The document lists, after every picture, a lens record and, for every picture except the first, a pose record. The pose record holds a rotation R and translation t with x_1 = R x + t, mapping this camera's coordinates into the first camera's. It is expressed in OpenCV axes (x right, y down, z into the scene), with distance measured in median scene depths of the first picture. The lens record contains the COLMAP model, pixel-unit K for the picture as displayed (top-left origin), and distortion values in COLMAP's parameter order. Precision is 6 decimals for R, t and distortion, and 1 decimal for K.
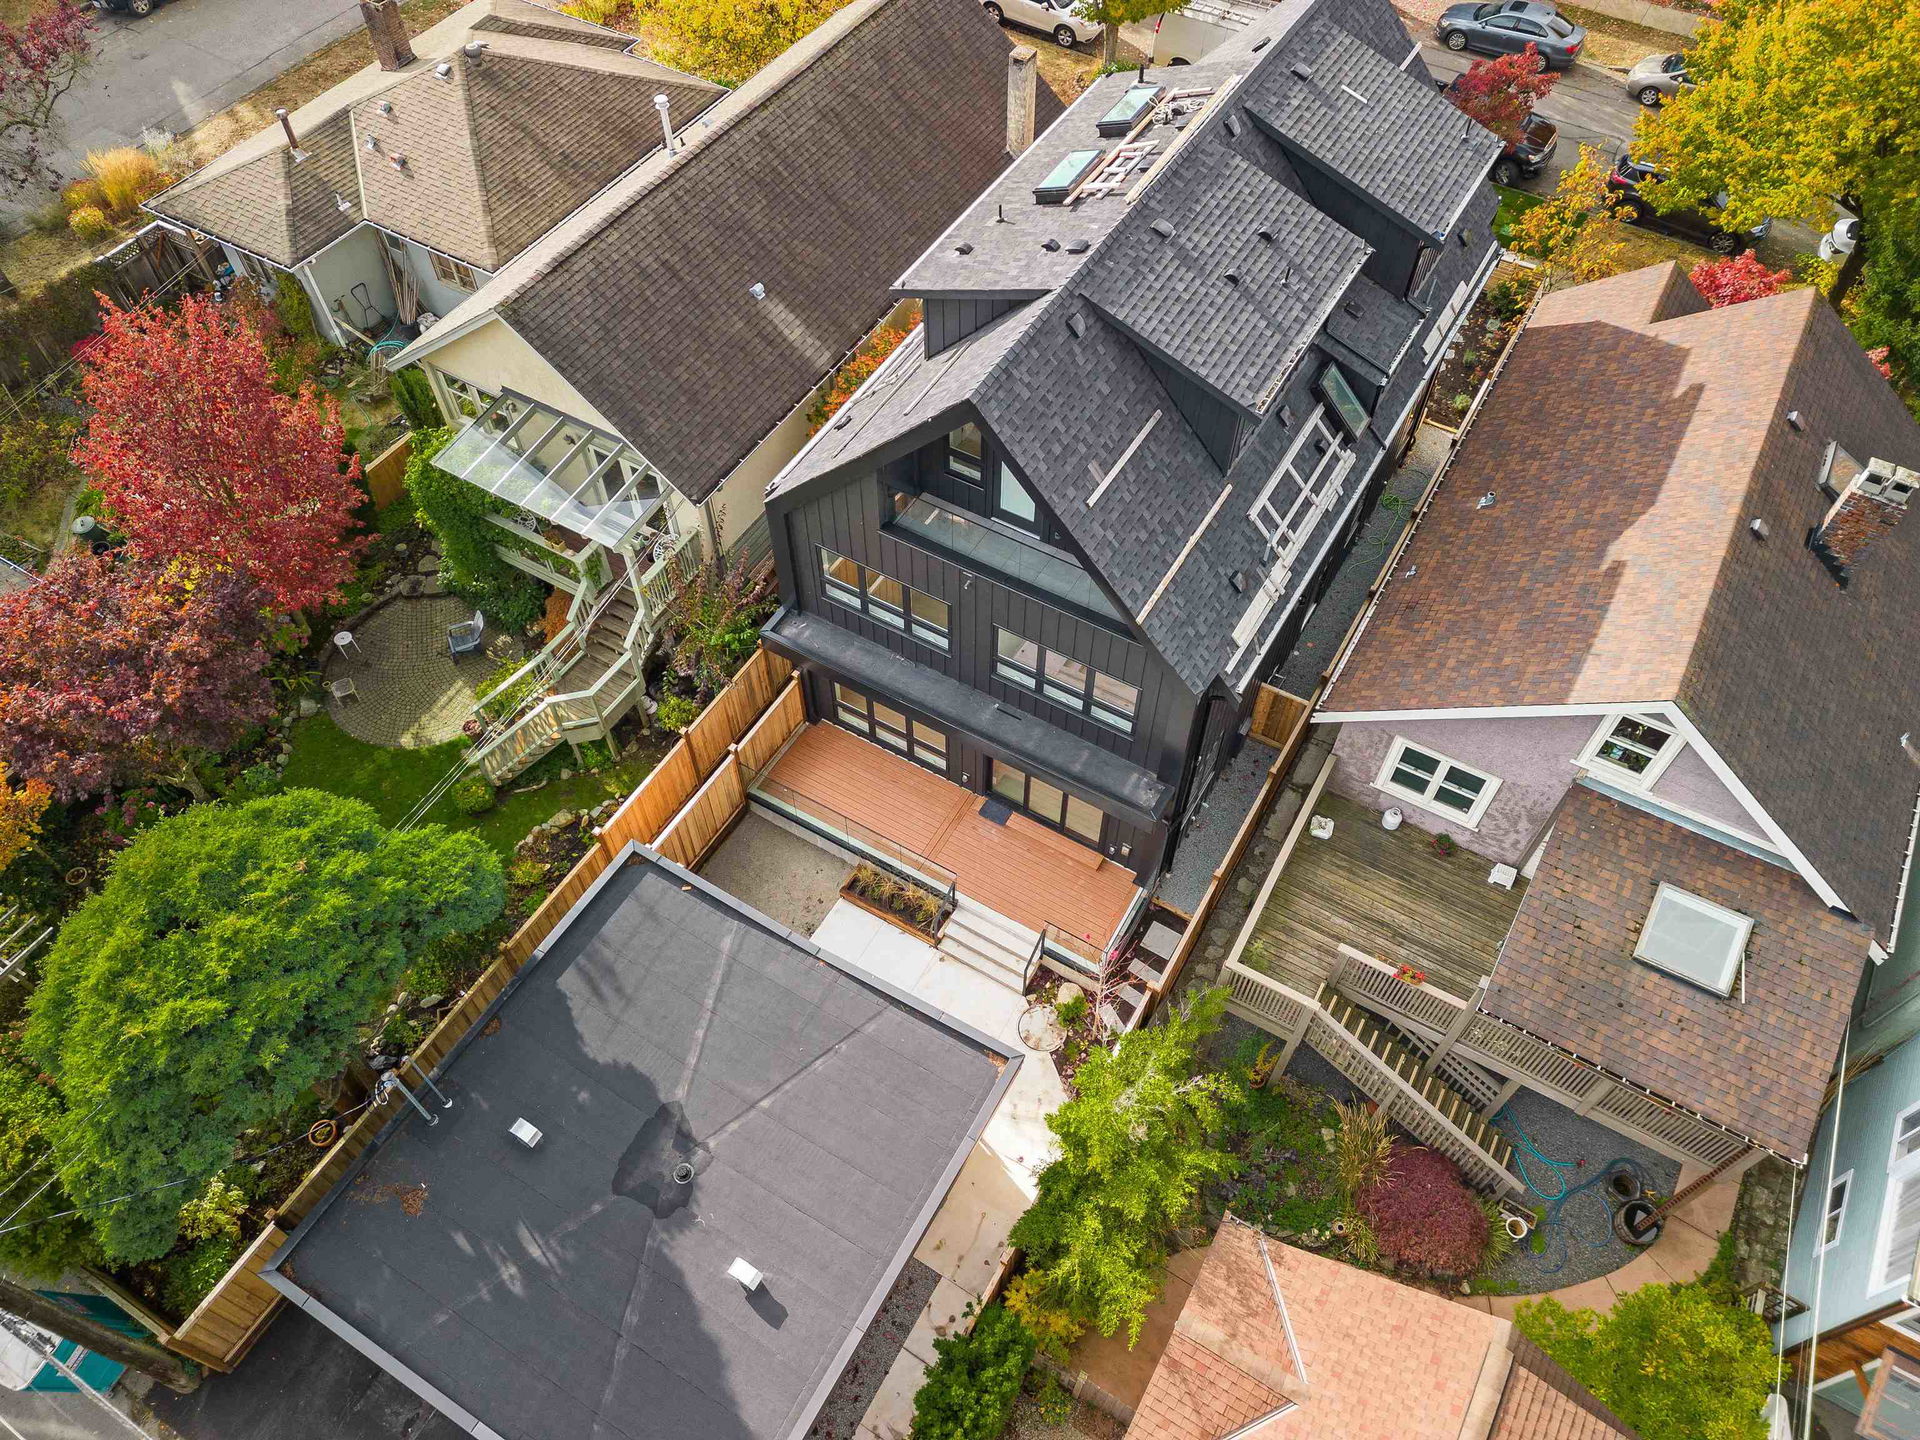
lens RADIAL K [[1346.8, 0, 959.5], [0, 1346.8, 743.3], [0, 0, 1]] dist [0.005381, 0.002134]
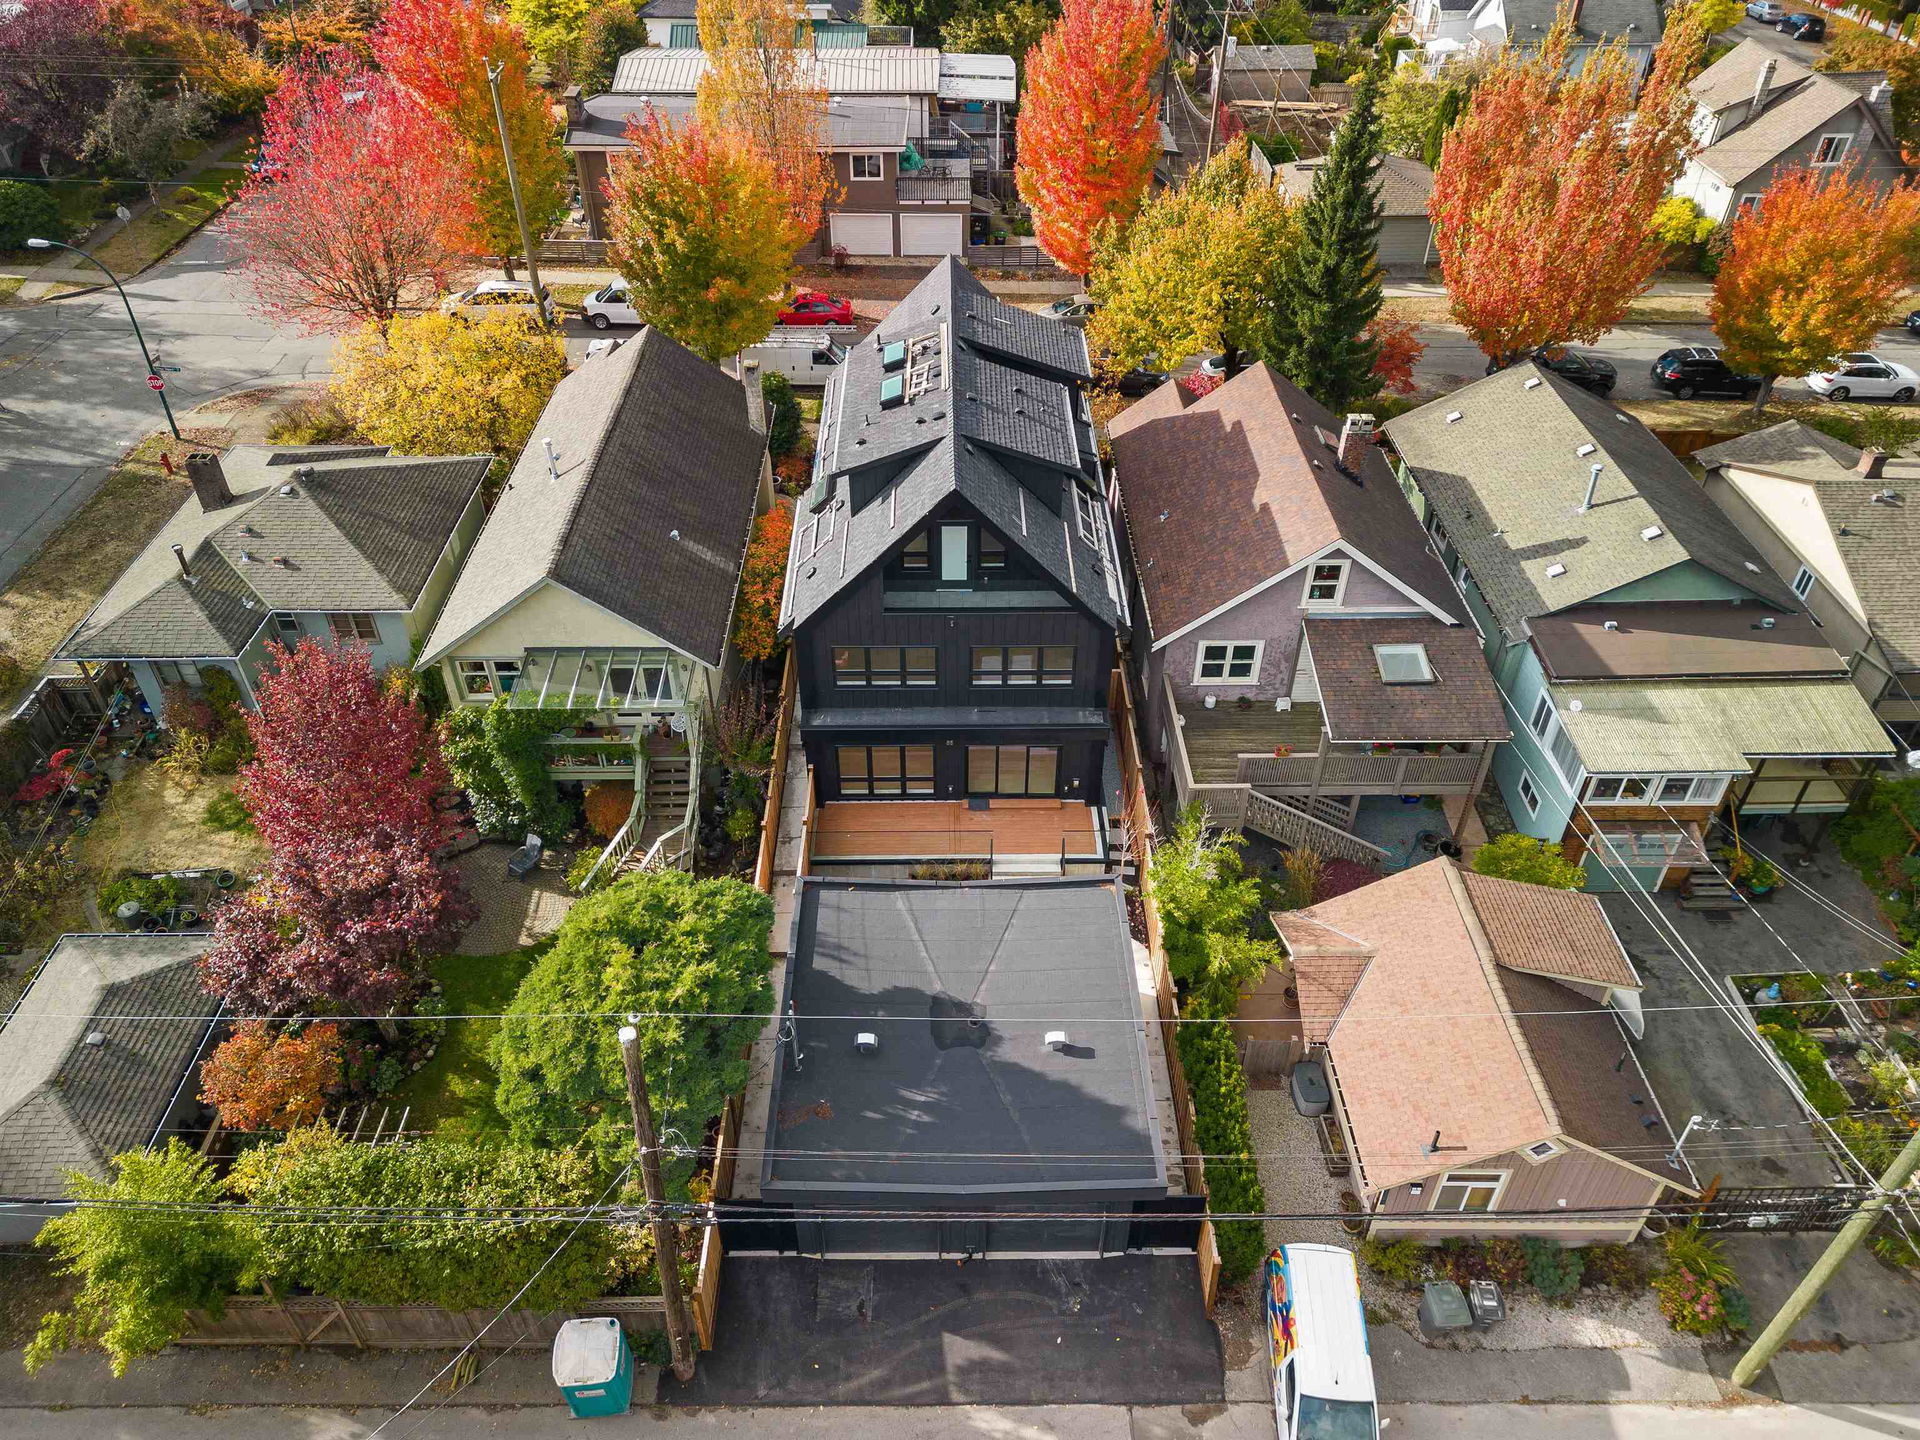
lens RADIAL K [[1354.5, 0, 960.0], [0, 1354.5, 720.0], [0, 0, 1]] dist [0.001580, 0.000416]
pose [[0.856686, -0.323201, 0.402032, -0.612150], [0.417739, 0.891920, -0.173125, 0.241537], [-0.302626, 0.316259, 0.899110, -0.357554]]
